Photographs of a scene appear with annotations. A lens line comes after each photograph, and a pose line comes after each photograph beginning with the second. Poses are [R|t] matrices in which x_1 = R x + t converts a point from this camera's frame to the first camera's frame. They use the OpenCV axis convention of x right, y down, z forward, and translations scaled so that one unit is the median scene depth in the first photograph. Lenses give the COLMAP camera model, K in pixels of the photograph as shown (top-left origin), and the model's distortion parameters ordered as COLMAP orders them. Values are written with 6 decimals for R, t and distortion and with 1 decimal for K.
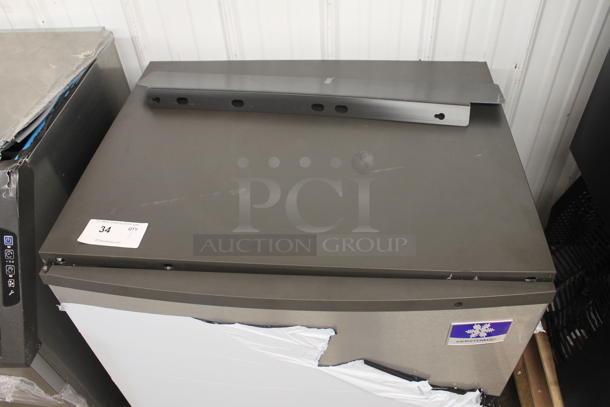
lens RADIAL K [[510.4, 0, 305.0], [0, 510.4, 203.5], [0, 0, 1]] dist [-0.174651, 0.163361]
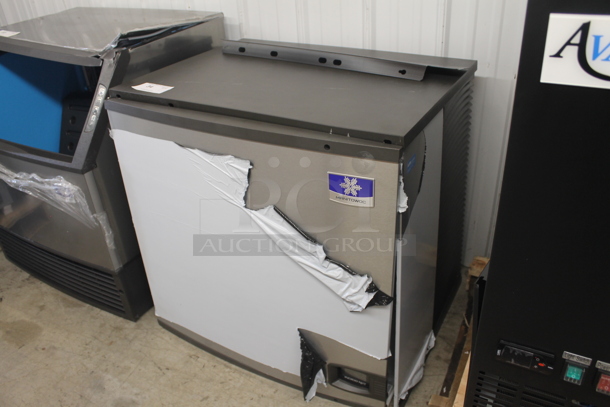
lens RADIAL K [[510.4, 0, 305.0], [0, 510.4, 203.5], [0, 0, 1]] dist [-0.174651, 0.163361]
pose [[0.911639, 0.219394, -0.347534, 0.637646], [-0.291857, 0.940946, -0.171582, 0.499039], [0.289366, 0.257851, 0.921835, -0.202398]]
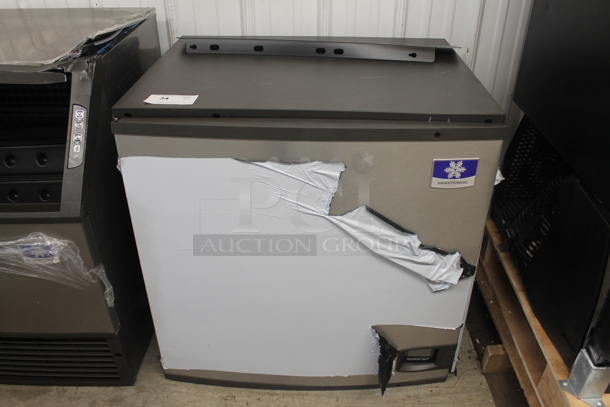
lens RADIAL K [[510.4, 0, 305.0], [0, 510.4, 203.5], [0, 0, 1]] dist [-0.174651, 0.163361]
pose [[0.997361, 0.016682, 0.070654, -0.119090], [-0.000887, 0.975965, -0.217924, 0.567295], [-0.072591, 0.217286, 0.973405, -0.213361]]
